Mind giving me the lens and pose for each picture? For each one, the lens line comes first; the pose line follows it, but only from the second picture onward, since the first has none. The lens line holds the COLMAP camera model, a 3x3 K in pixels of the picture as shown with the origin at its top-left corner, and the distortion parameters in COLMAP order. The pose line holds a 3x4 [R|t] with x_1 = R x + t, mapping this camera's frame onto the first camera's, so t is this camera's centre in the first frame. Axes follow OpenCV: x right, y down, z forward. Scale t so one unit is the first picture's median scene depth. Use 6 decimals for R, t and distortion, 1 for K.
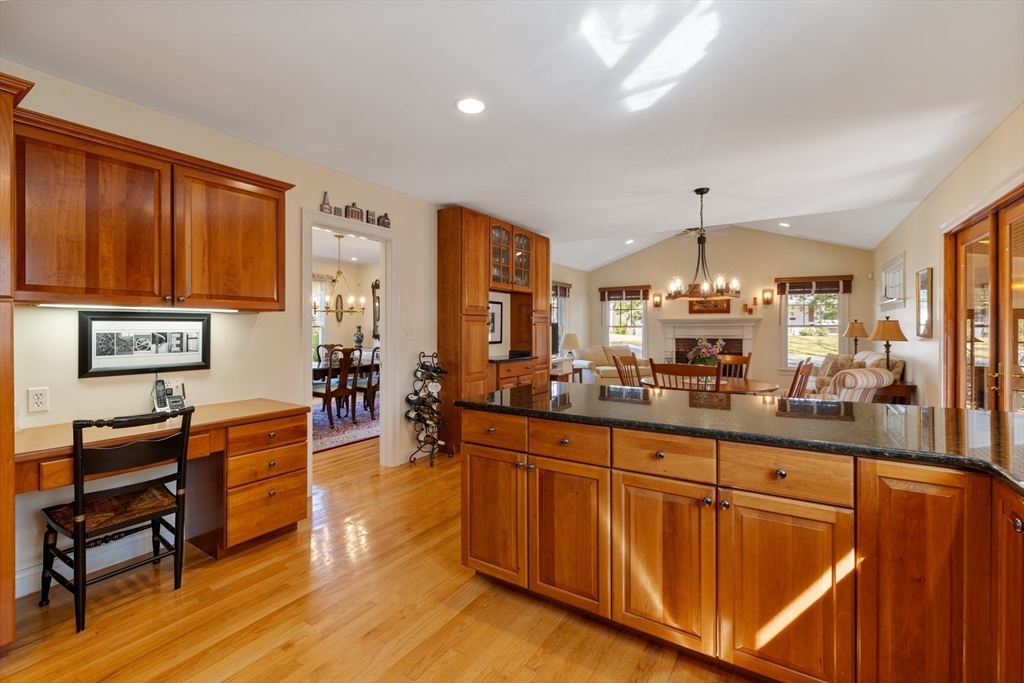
lens RADIAL K [[444.8, 0, 504.9], [0, 444.8, 330.2], [0, 0, 1]] dist [0.001266, -0.000081]
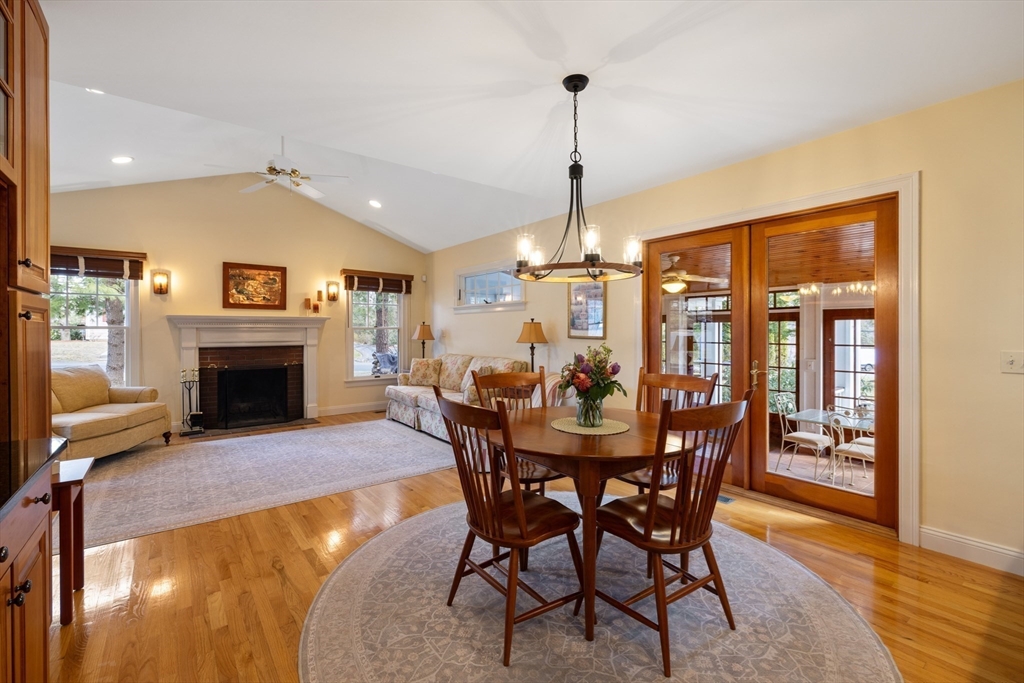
lens RADIAL K [[444.8, 0, 504.9], [0, 444.8, 330.2], [0, 0, 1]] dist [0.001266, -0.000081]
pose [[0.334300, -0.000183, 0.942467, -0.102379], [0.006207, 0.999979, -0.002007, -0.003531], [-0.942446, 0.006521, 0.334294, 0.818456]]
